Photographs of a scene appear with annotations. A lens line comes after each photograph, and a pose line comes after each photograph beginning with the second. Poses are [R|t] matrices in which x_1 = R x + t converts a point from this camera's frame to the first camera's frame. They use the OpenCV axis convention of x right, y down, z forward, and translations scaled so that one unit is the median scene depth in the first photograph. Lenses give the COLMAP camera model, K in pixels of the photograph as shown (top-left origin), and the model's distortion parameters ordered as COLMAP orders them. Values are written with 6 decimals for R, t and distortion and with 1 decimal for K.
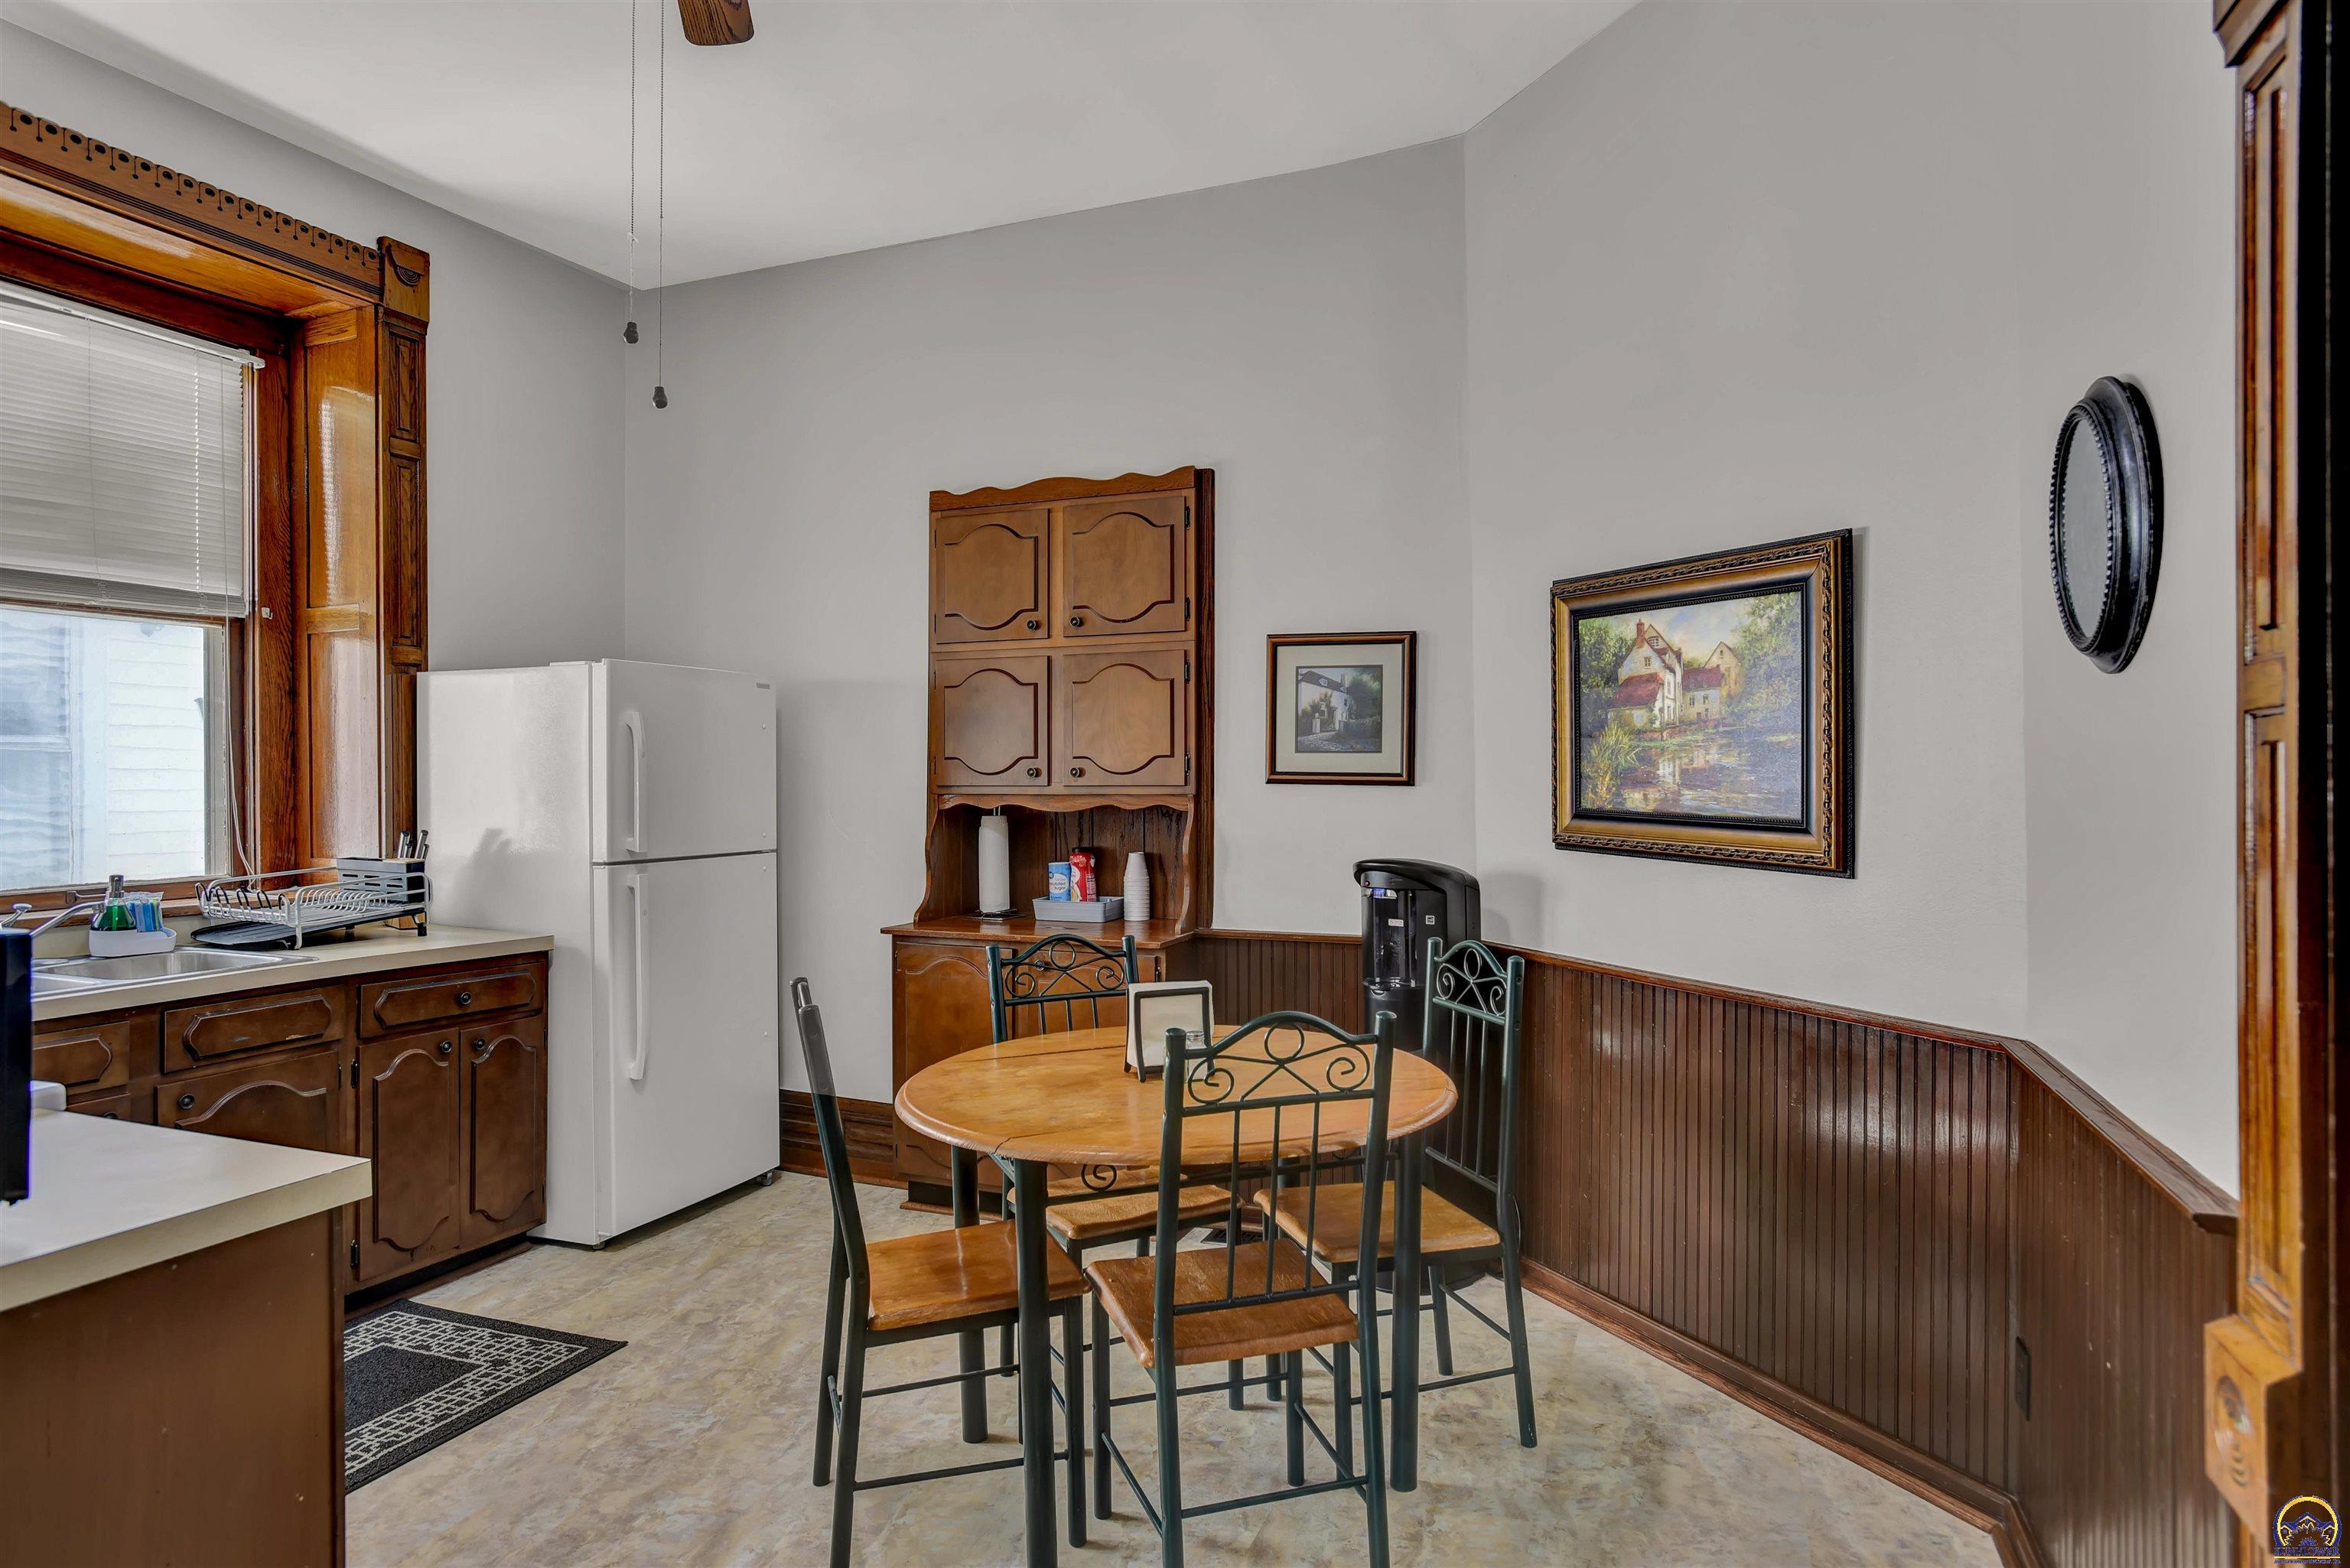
lens RADIAL K [[1339.8, 0, 1175.0], [0, 1339.8, 784.0], [0, 0, 1]] dist [-0.045848, 0.032088]
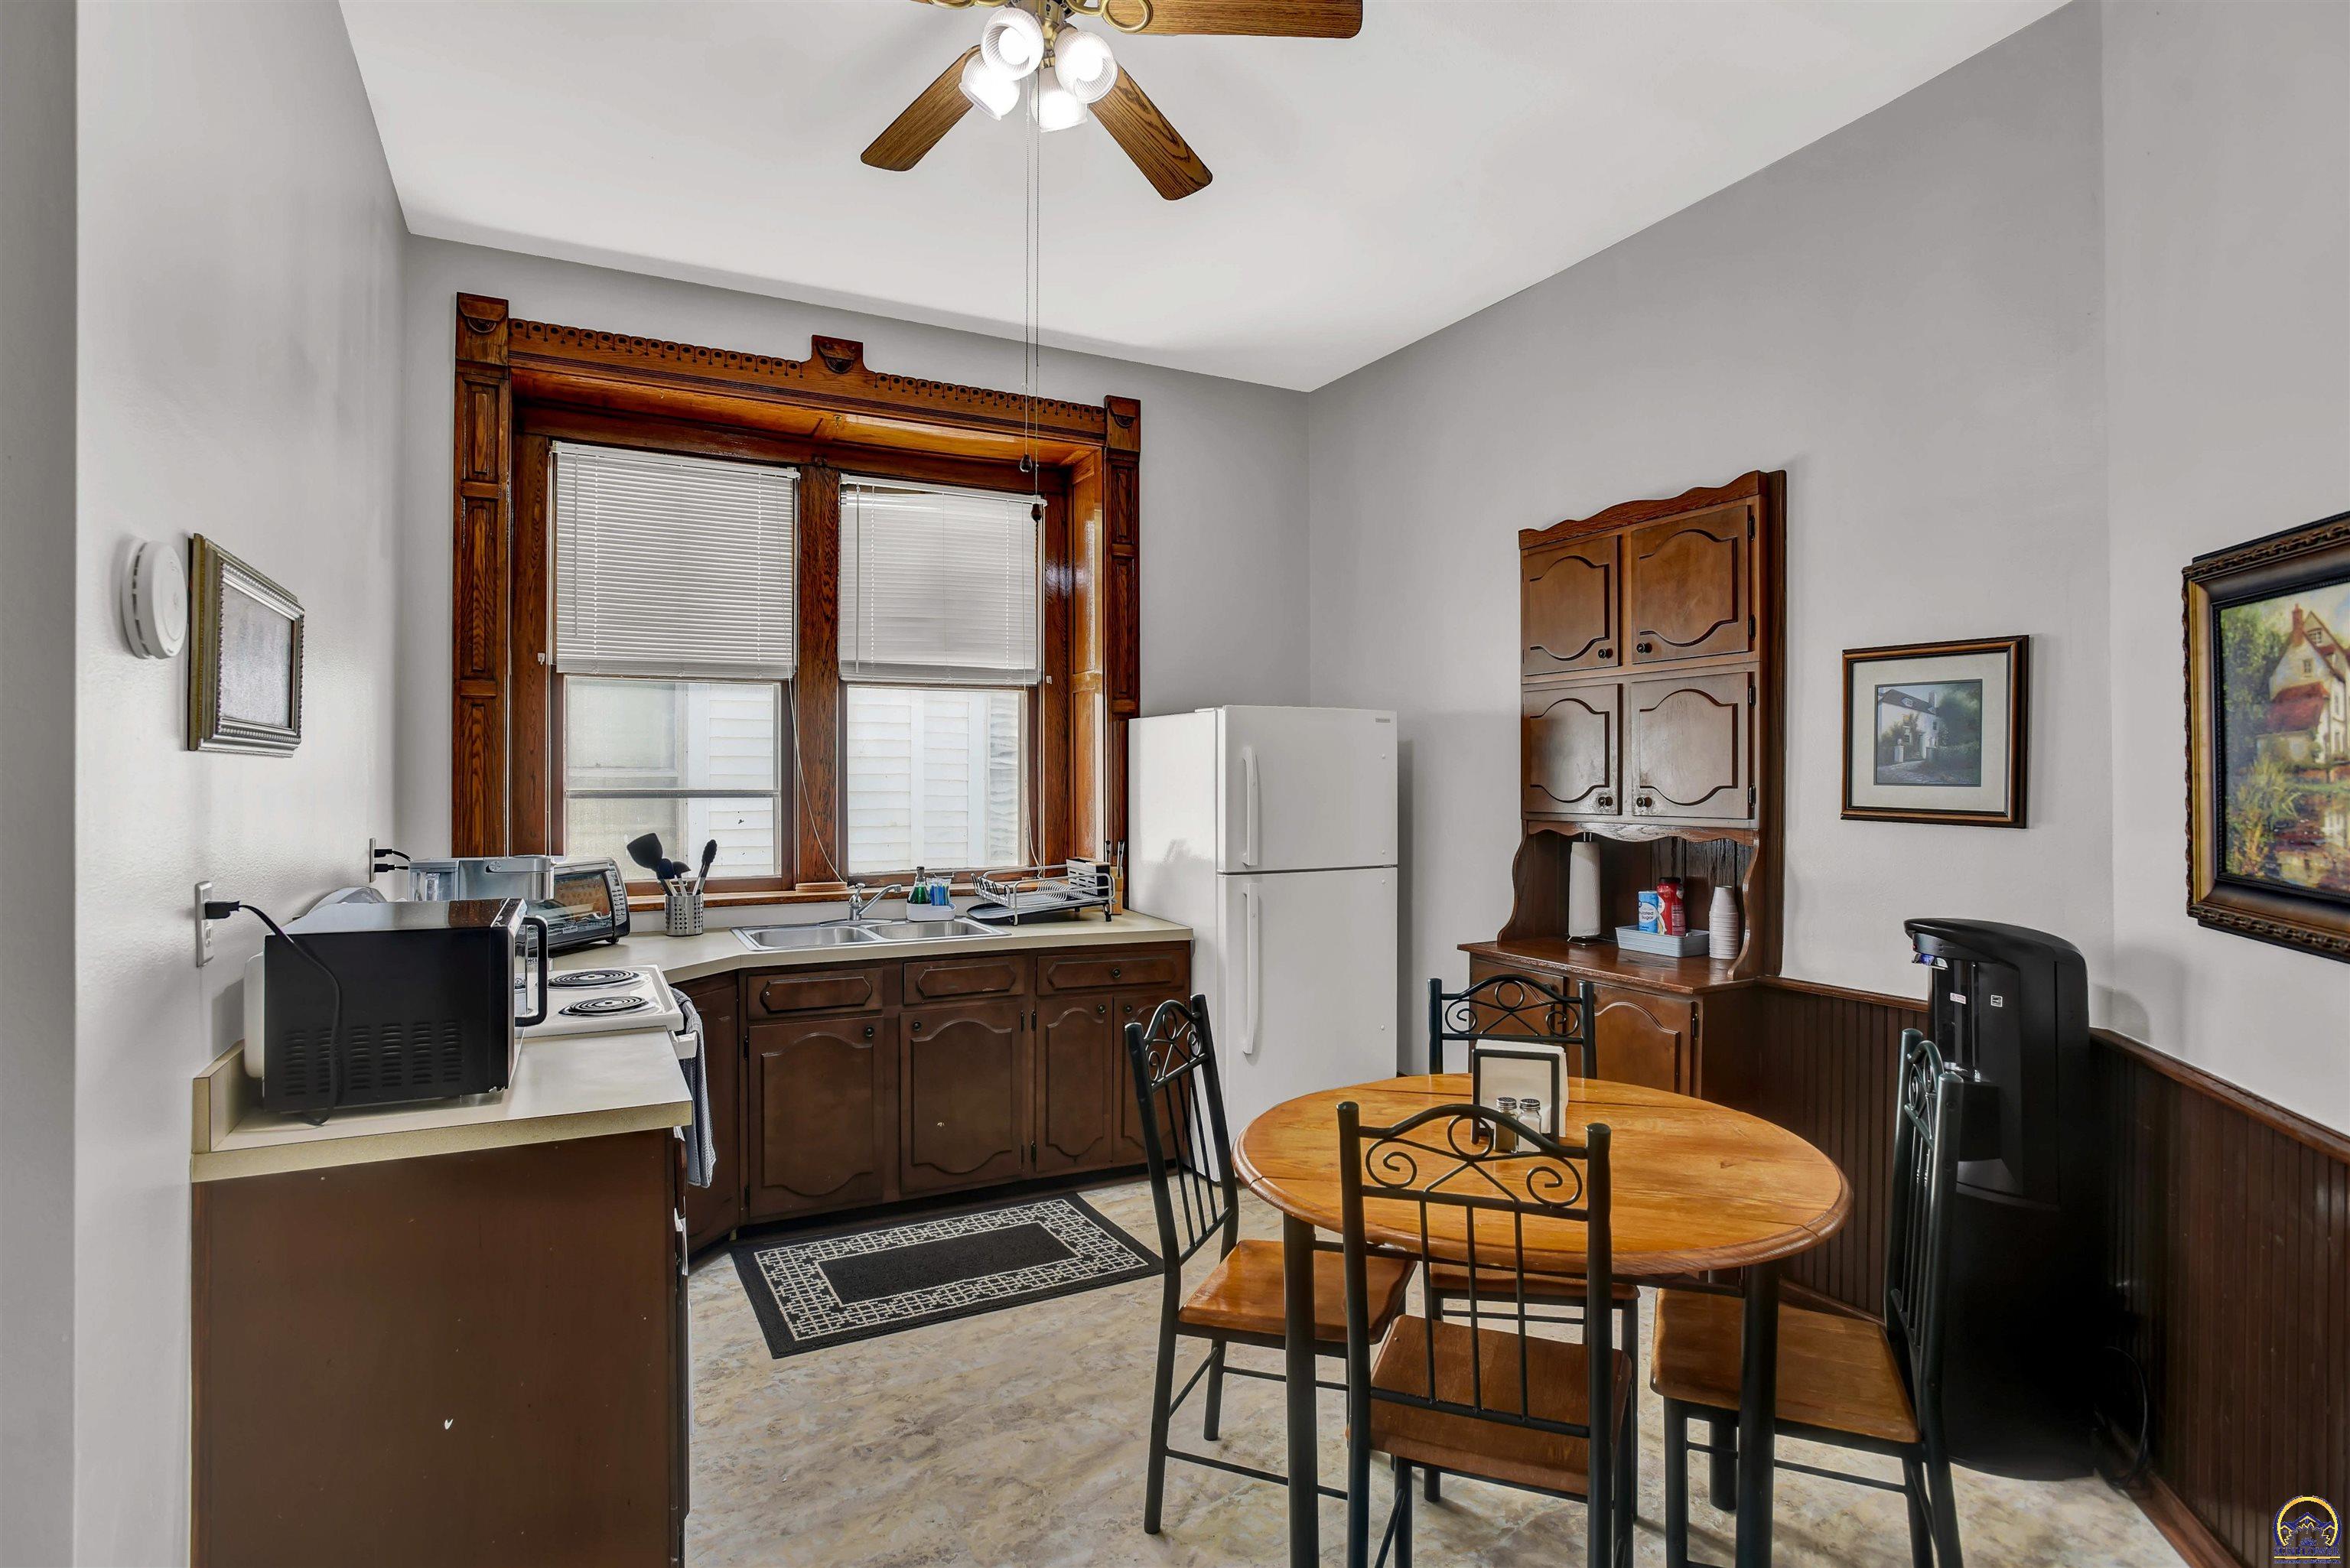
lens RADIAL K [[1173.9, 0, 1175.0], [0, 1173.9, 784.0], [0, 0, 1]] dist [-0.070976, 0.043766]
pose [[0.764927, 0.004909, -0.644098, 0.225868], [-0.004745, 0.999987, 0.001986, -0.023642], [0.644099, 0.001537, 0.764941, 0.143553]]
